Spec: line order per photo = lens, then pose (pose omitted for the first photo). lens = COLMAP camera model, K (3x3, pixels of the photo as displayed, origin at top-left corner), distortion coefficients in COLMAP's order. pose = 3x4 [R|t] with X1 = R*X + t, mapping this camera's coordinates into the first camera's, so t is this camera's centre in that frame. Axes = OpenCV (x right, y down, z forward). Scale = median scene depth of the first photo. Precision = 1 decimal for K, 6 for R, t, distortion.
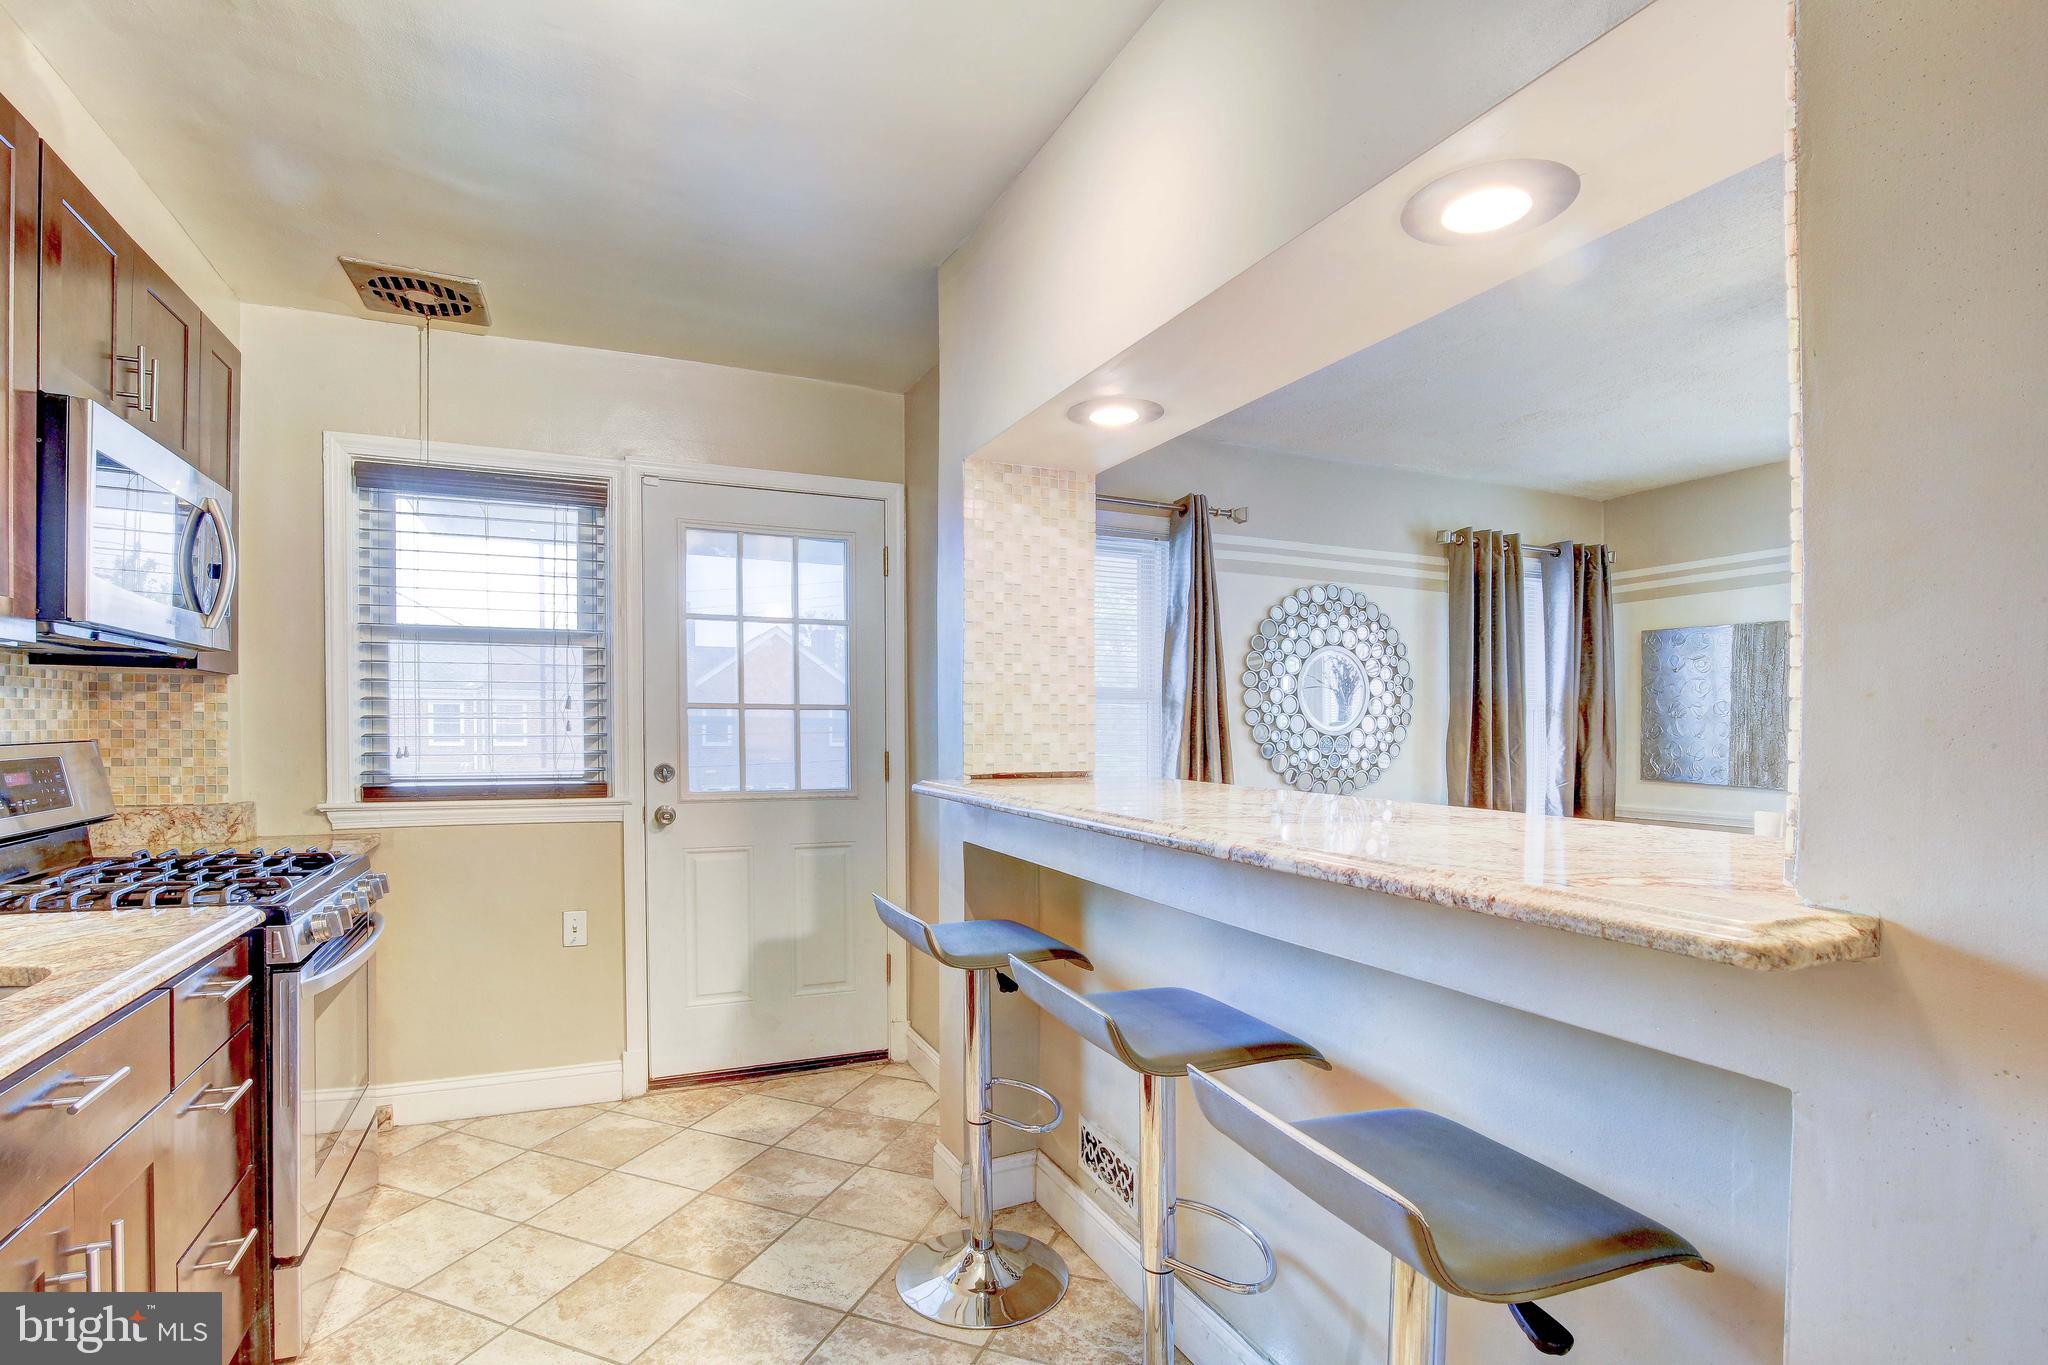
lens RADIAL K [[935.3, 0, 991.4], [0, 935.3, 721.7], [0, 0, 1]] dist [-0.031622, 0.001195]
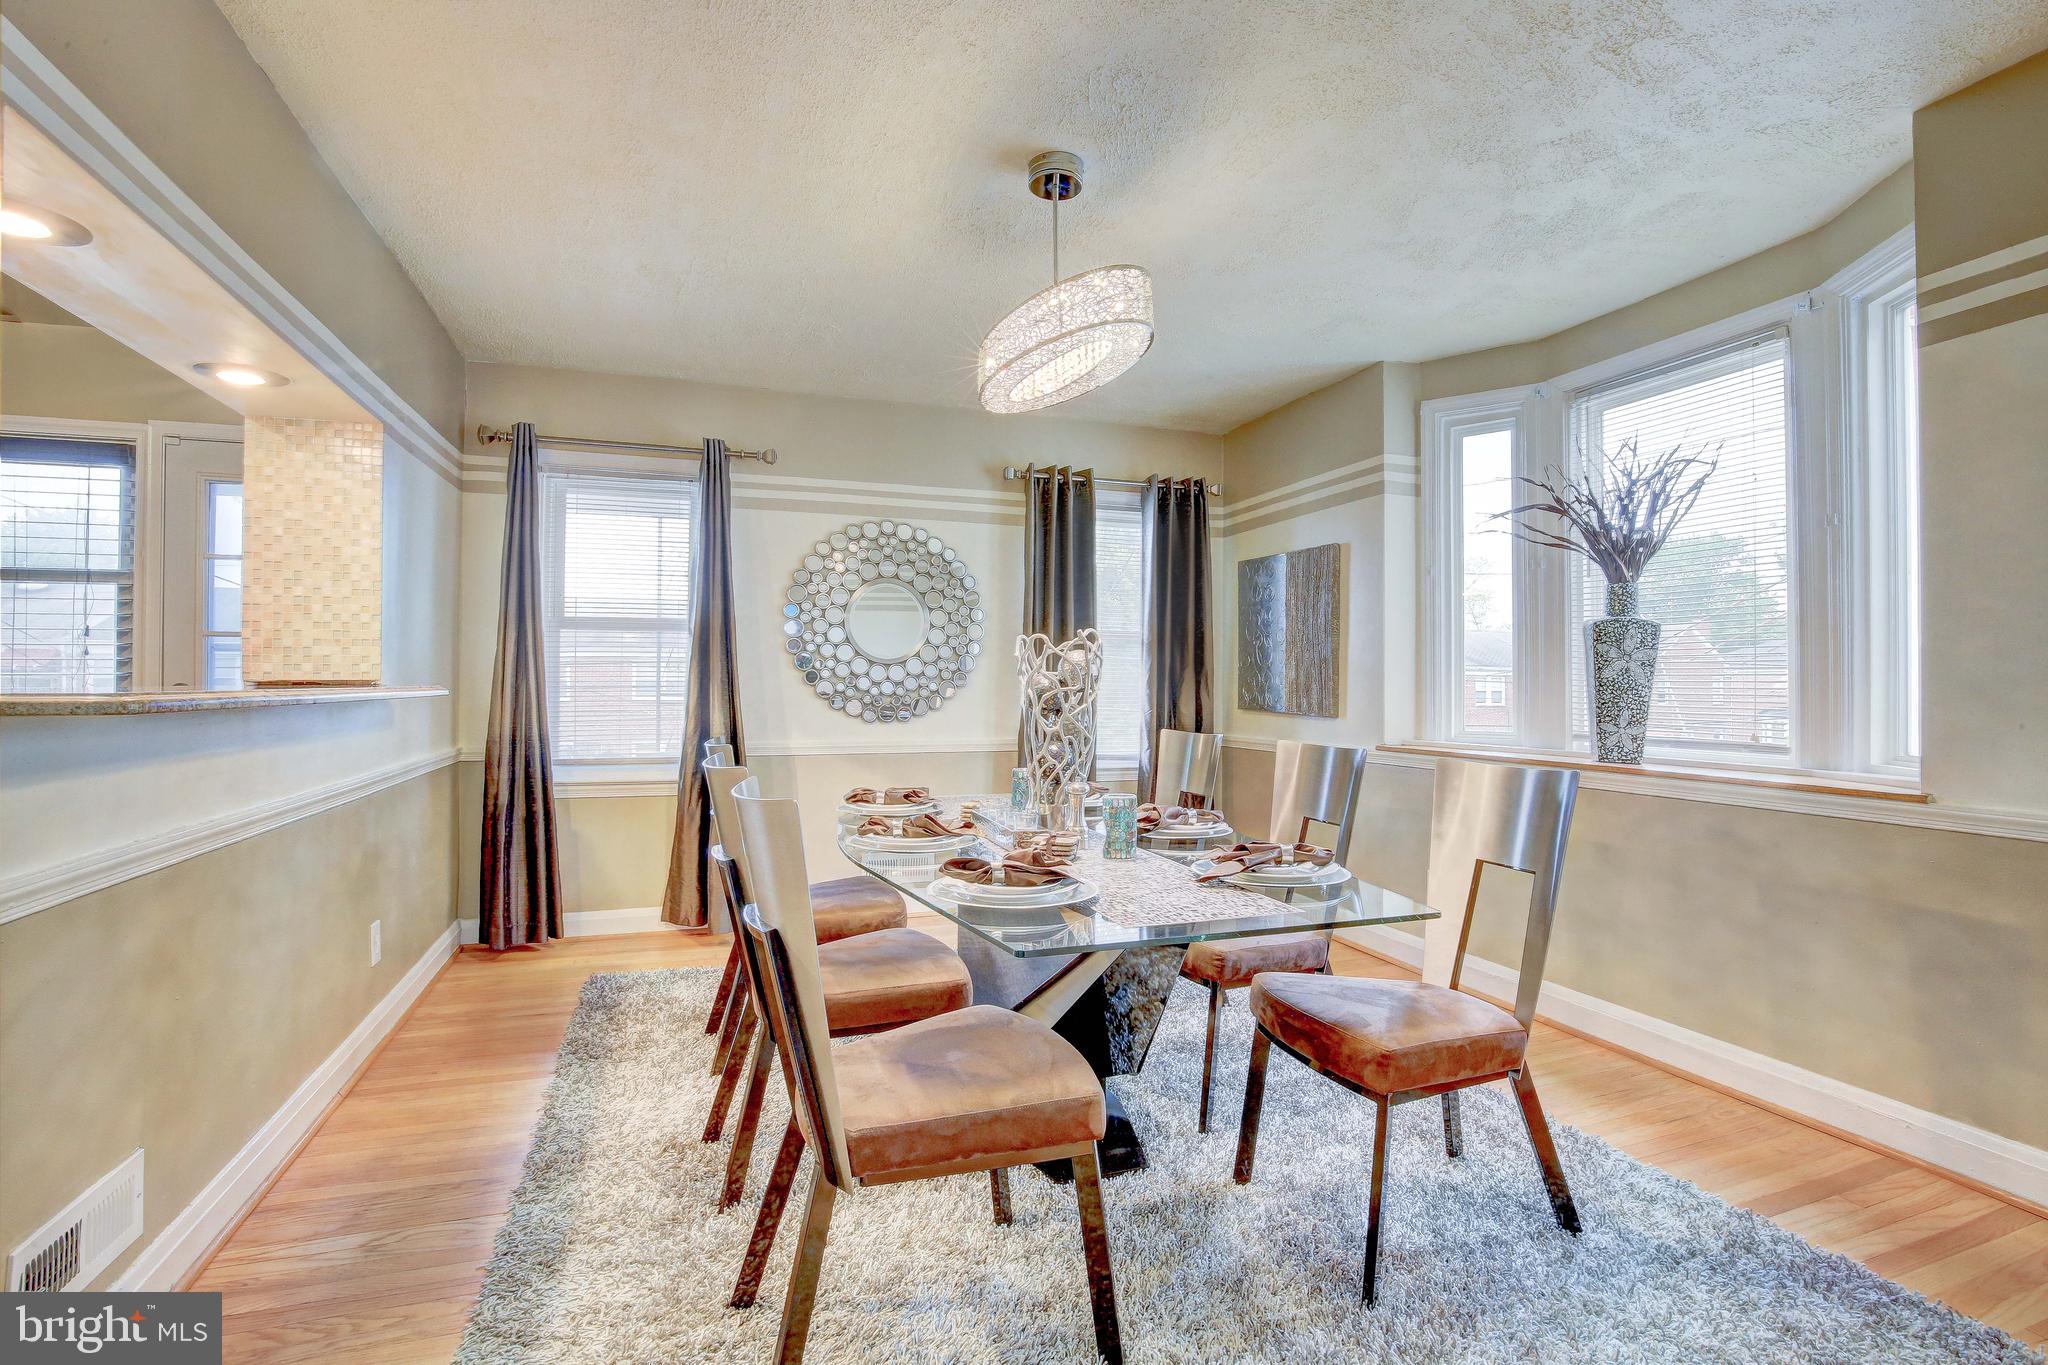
lens RADIAL K [[959.1, 0, 1018.5], [0, 959.1, 657.0], [0, 0, 1]] dist [-0.024868, 0.000845]
pose [[0.997785, -0.006163, -0.066237, 0.828170], [0.004642, 0.999722, -0.023101, 0.046745], [0.066361, 0.022742, 0.997536, -0.099083]]
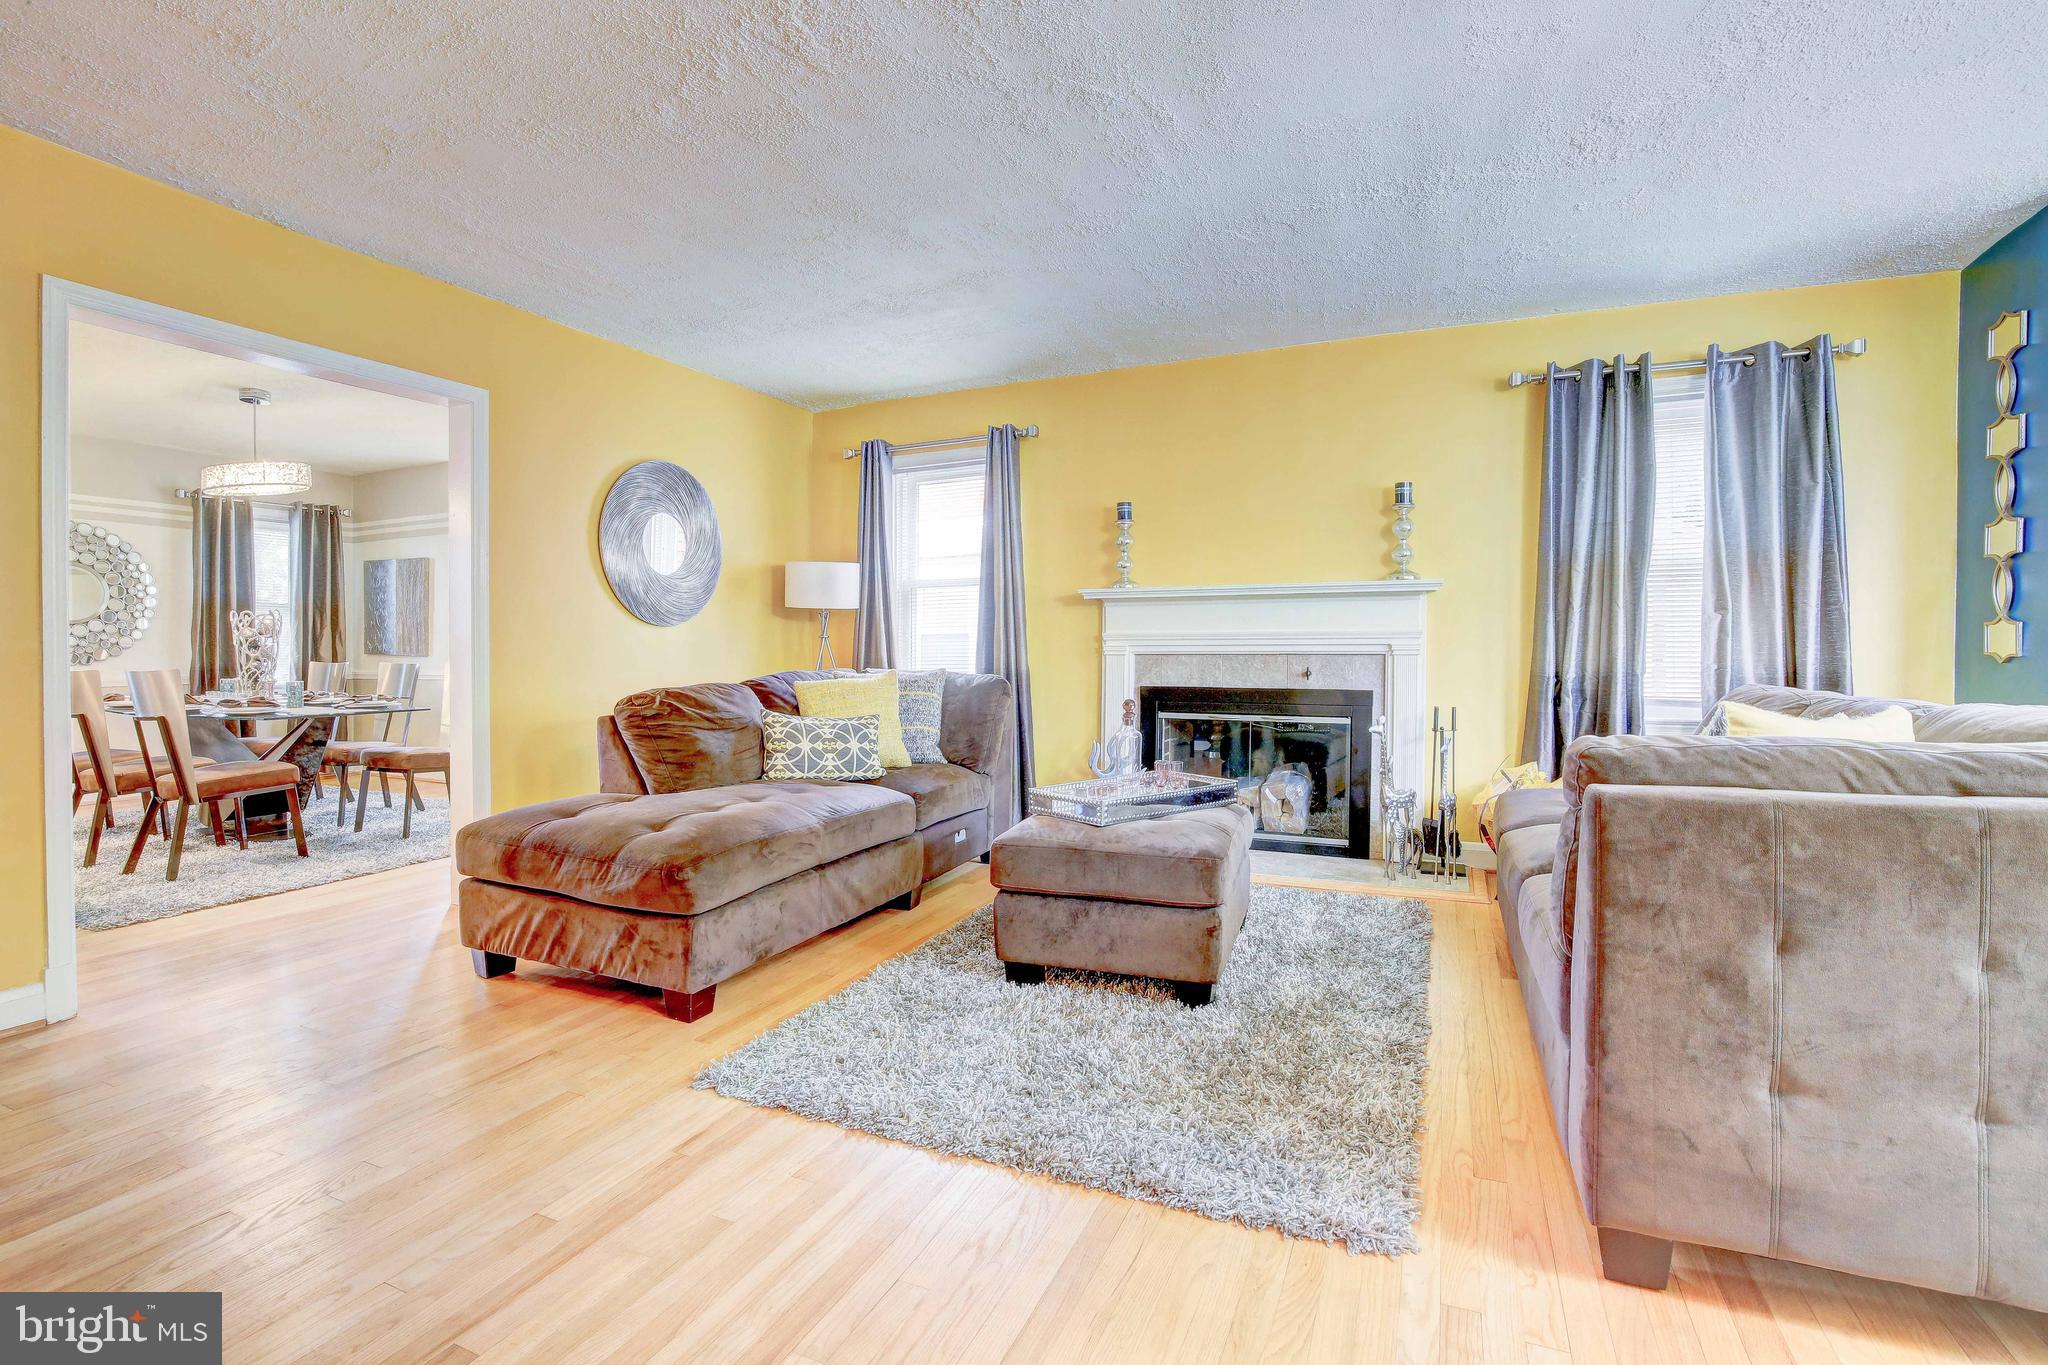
lens RADIAL K [[959.1, 0, 1018.5], [0, 959.1, 657.0], [0, 0, 1]] dist [-0.024868, 0.000845]
pose [[0.738451, -0.019639, 0.674021, 0.669513], [0.006441, 0.999736, 0.022074, 0.062833], [-0.674277, -0.011959, 0.738382, -1.548191]]
